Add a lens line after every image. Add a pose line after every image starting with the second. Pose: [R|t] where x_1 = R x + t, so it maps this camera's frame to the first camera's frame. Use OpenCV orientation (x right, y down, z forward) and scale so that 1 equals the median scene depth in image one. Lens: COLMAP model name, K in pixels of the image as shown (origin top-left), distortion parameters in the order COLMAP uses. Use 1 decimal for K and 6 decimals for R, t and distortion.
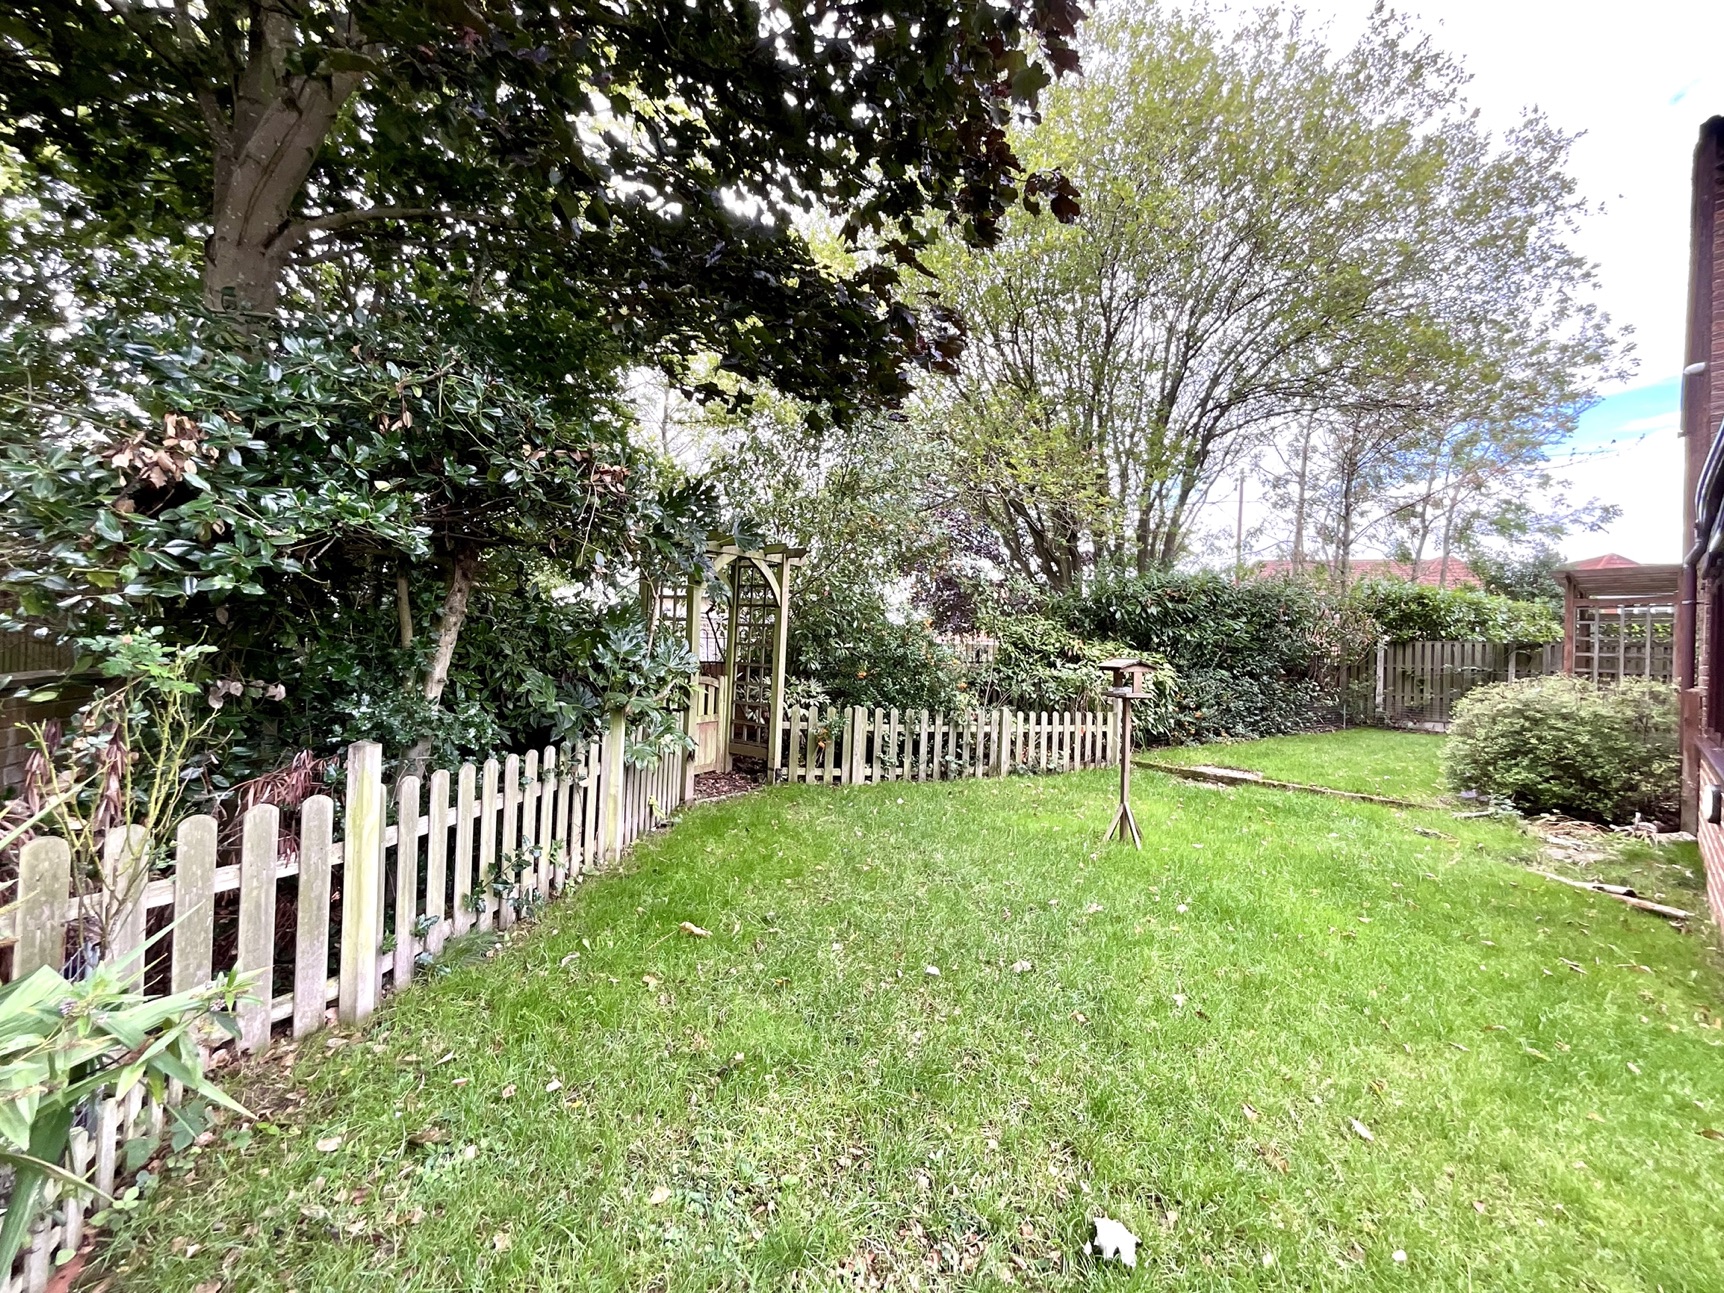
lens RADIAL K [[694.9, 0, 862.0], [0, 694.9, 646.5], [0, 0, 1]] dist [-0.006967, -0.000700]
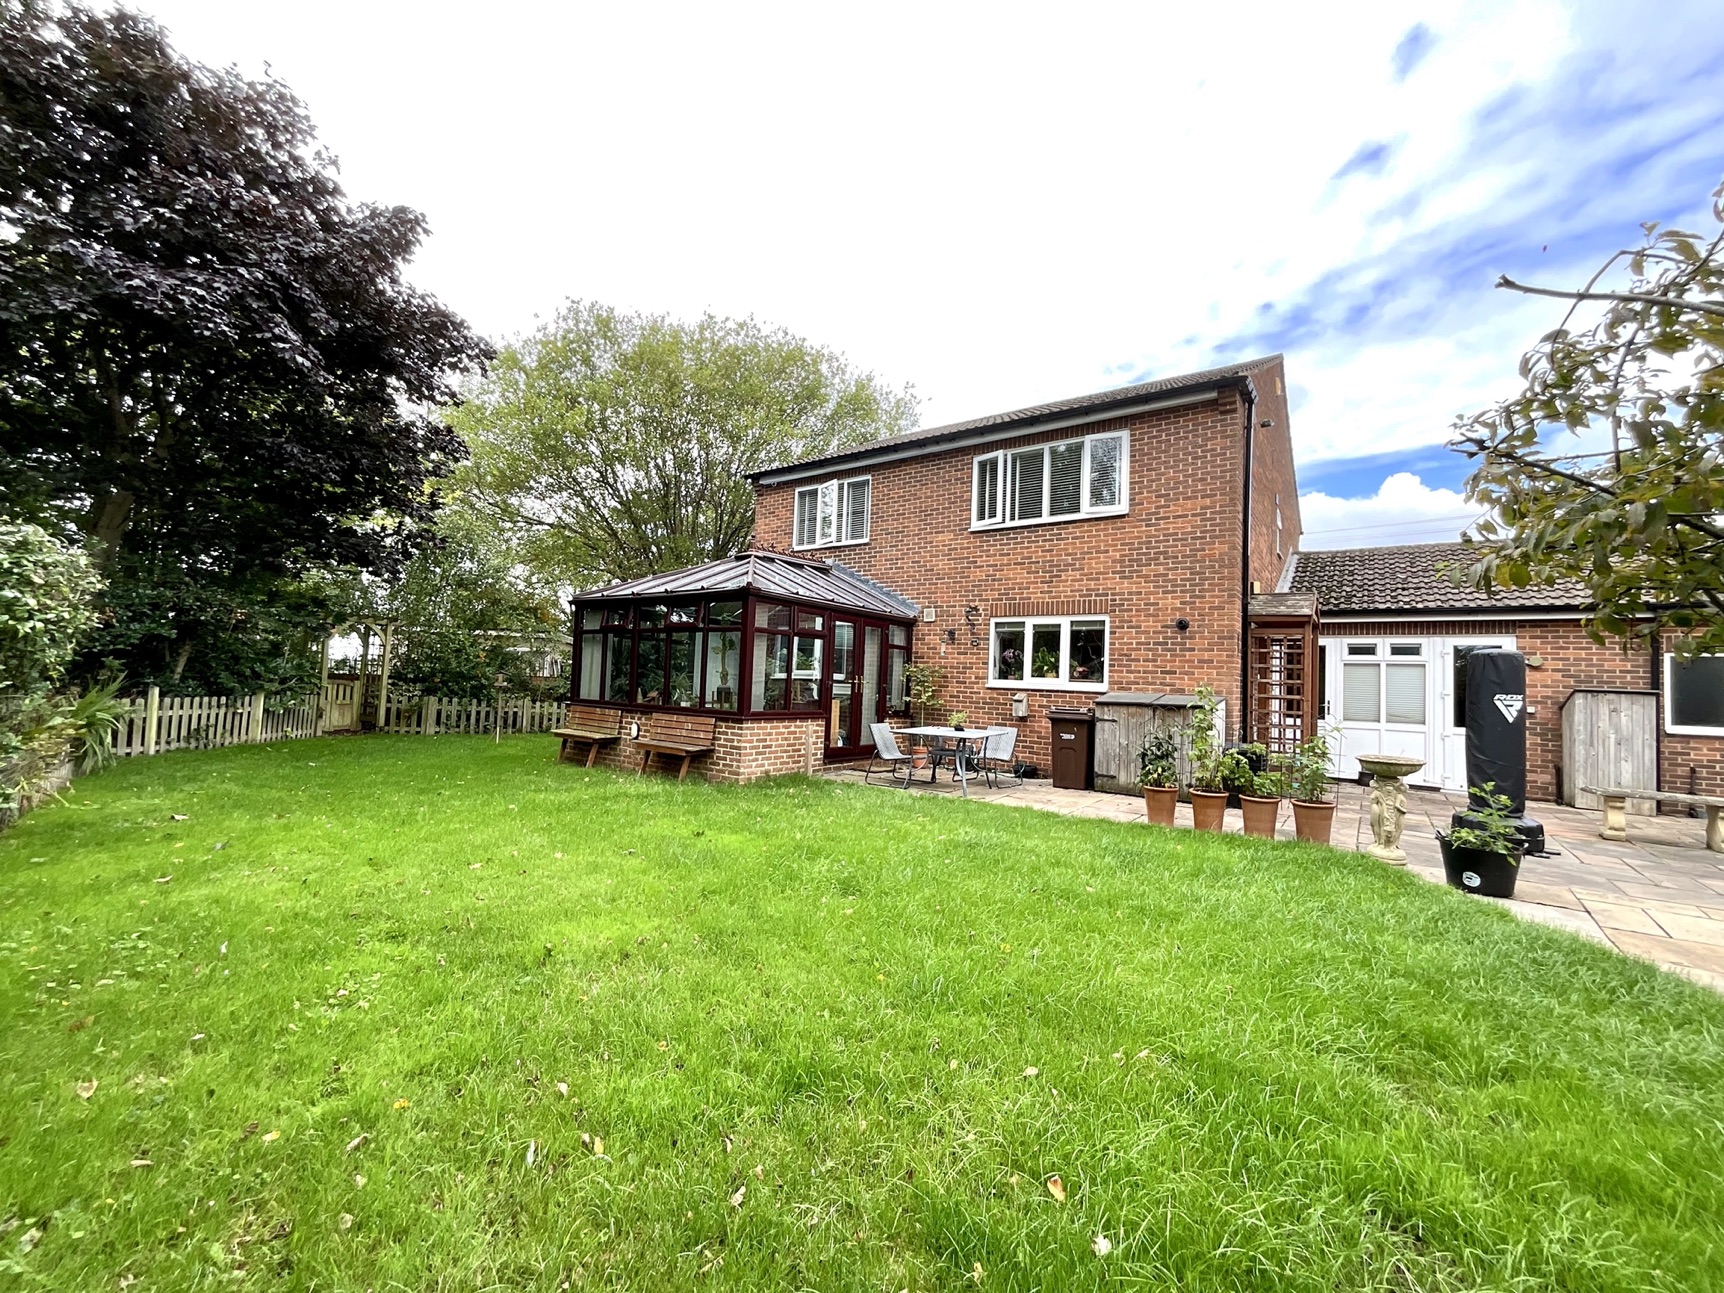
lens RADIAL K [[685.6, 0, 865.7], [0, 685.6, 651.3], [0, 0, 1]] dist [0.000112, -0.000134]
pose [[0.972937, 0.025514, 0.229657, 0.759442], [-0.018370, 0.999280, -0.033191, -0.000875], [-0.230339, 0.028074, 0.972705, -1.223330]]
